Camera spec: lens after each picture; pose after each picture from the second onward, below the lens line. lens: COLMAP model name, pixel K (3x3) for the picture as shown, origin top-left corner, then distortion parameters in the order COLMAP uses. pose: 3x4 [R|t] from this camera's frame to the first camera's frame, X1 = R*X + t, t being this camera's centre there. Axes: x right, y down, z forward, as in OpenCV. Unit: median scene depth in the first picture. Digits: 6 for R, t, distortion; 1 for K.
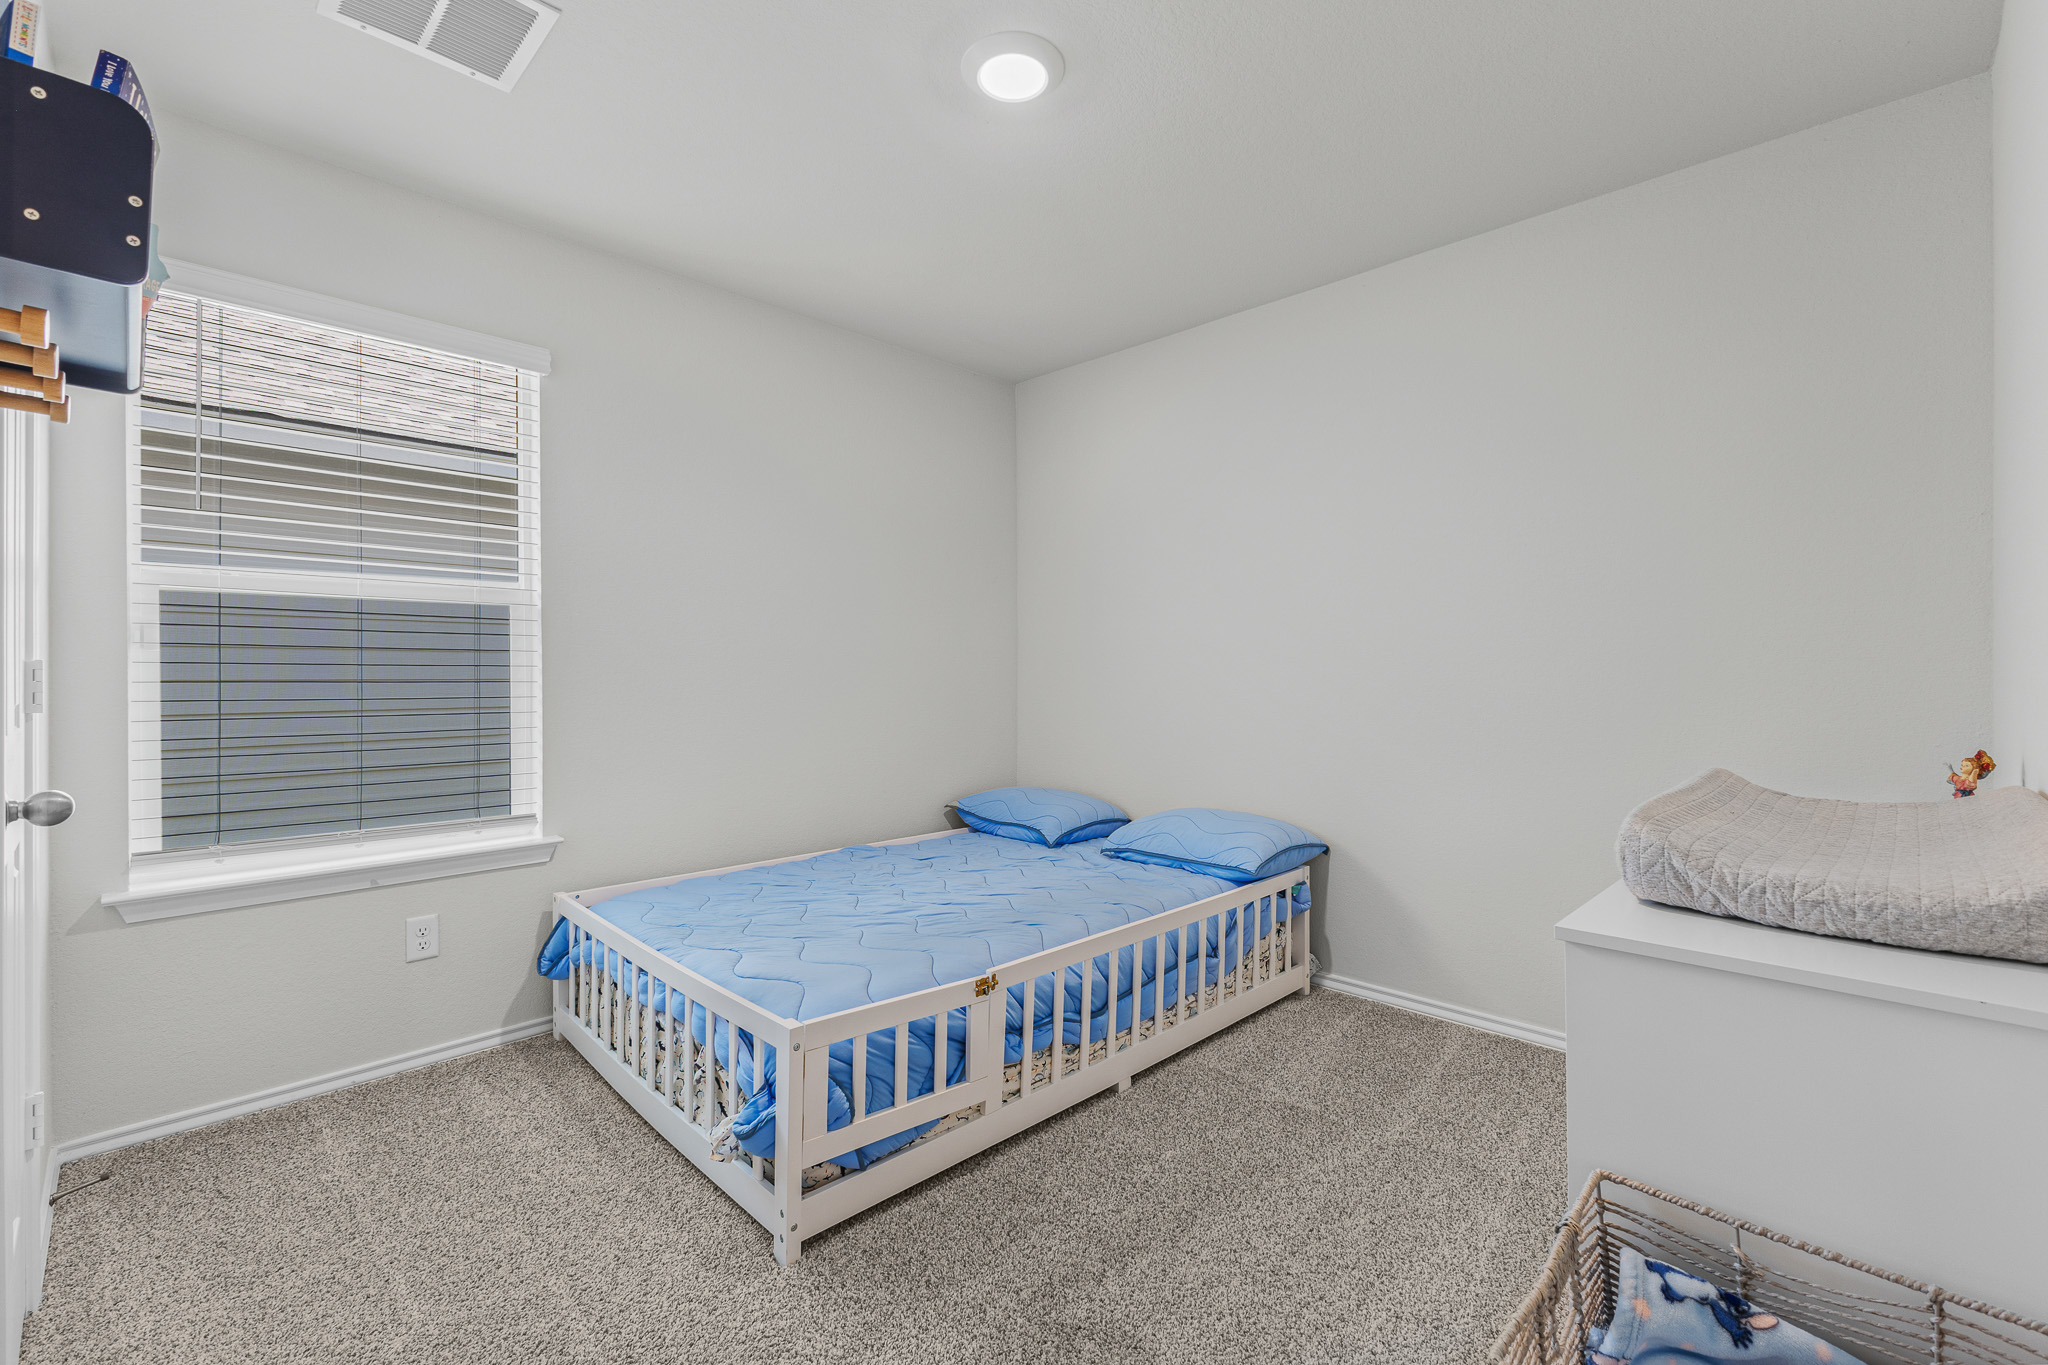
lens RADIAL K [[884.0, 0, 1025.7], [0, 884.0, 679.0], [0, 0, 1]] dist [0.001210, 0.000277]
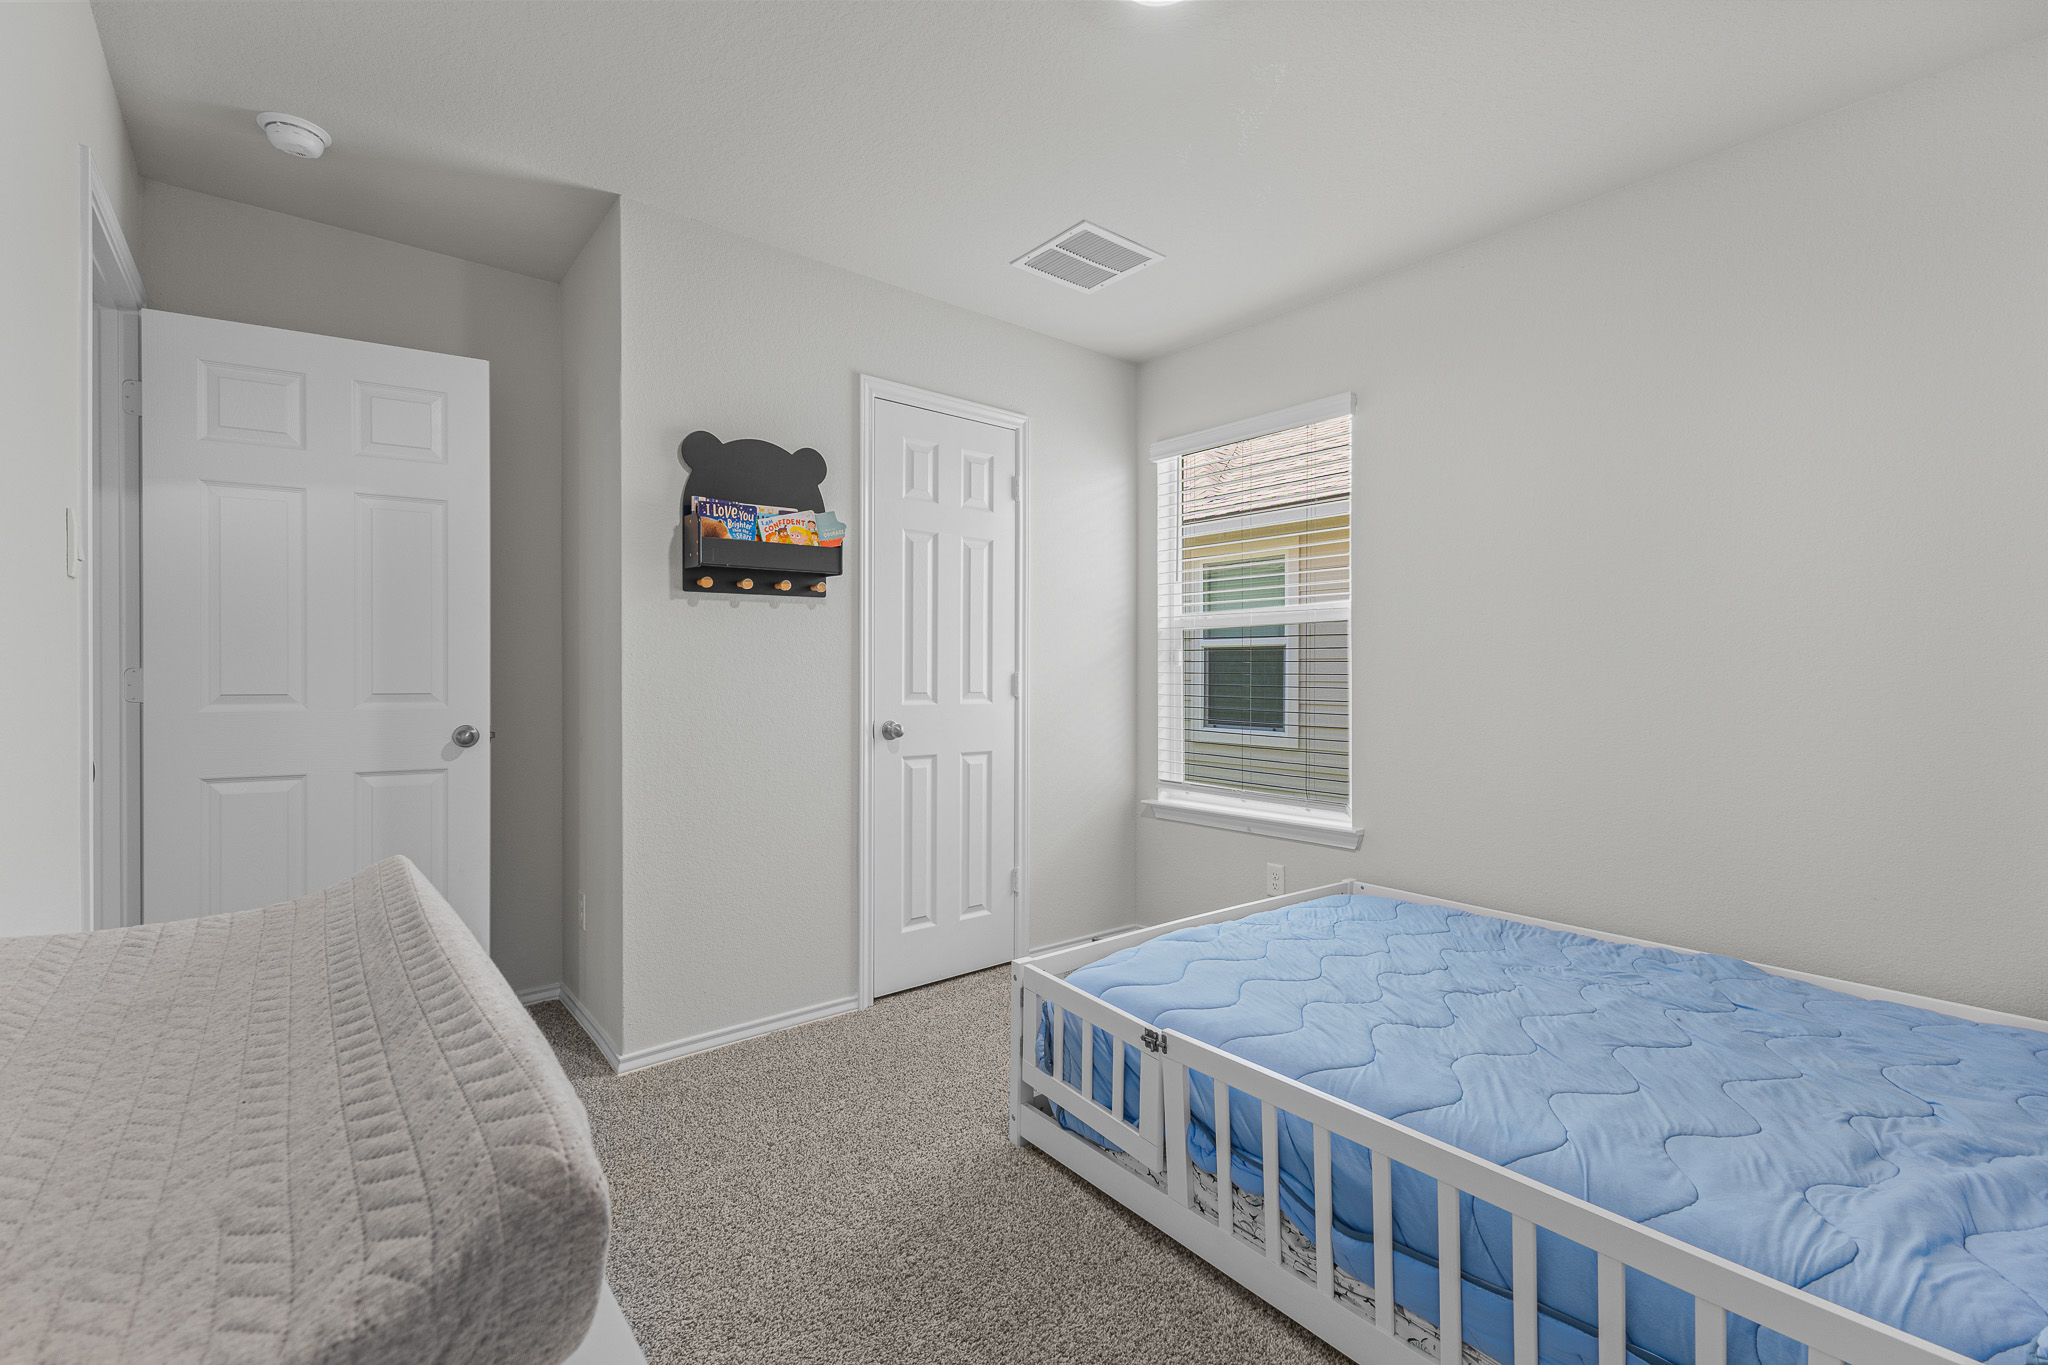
lens RADIAL K [[884.0, 0, 1029.9], [0, 884.0, 680.7], [0, 0, 1]] dist [0.001210, 0.000277]
pose [[-0.111310, 0.004111, -0.993777, 0.805826], [-0.003515, 0.999984, 0.004531, -0.011139], [0.993779, 0.003998, -0.111294, 0.940734]]
